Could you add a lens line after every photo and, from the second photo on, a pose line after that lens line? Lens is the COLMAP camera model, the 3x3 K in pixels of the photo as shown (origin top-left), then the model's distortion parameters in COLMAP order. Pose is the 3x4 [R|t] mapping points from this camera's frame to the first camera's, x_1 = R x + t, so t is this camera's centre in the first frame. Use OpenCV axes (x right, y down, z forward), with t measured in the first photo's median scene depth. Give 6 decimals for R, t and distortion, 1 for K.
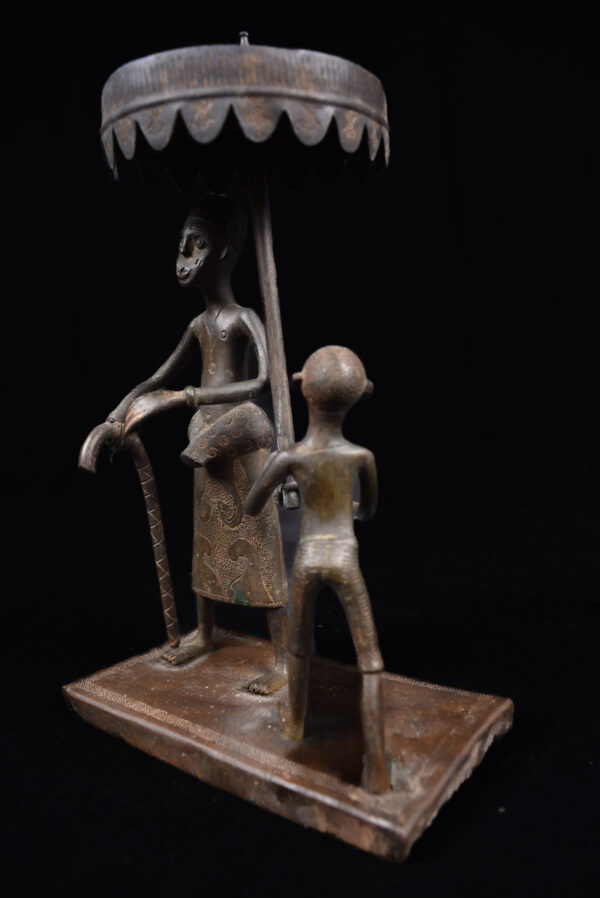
lens RADIAL K [[731.7, 0, 304.0], [0, 731.7, 449.4], [0, 0, 1]] dist [-0.078068, 0.003748]
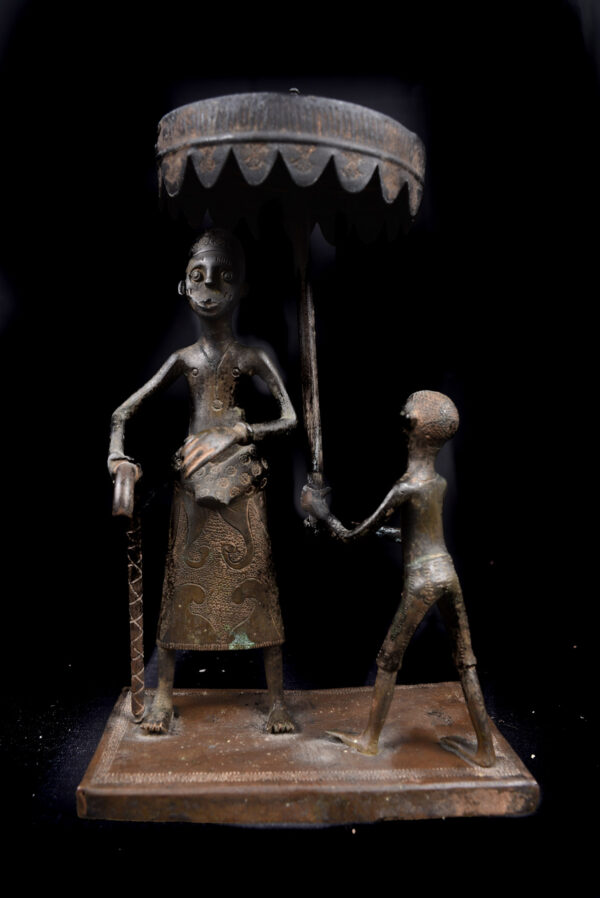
lens RADIAL K [[731.7, 0, 301.4], [0, 731.7, 451.7], [0, 0, 1]] dist [-0.078068, 0.003748]
pose [[0.751457, -0.001424, 0.659780, -0.879153], [0.045501, 0.997729, -0.049670, 0.003911], [-0.658211, 0.067345, 0.749815, 0.269383]]
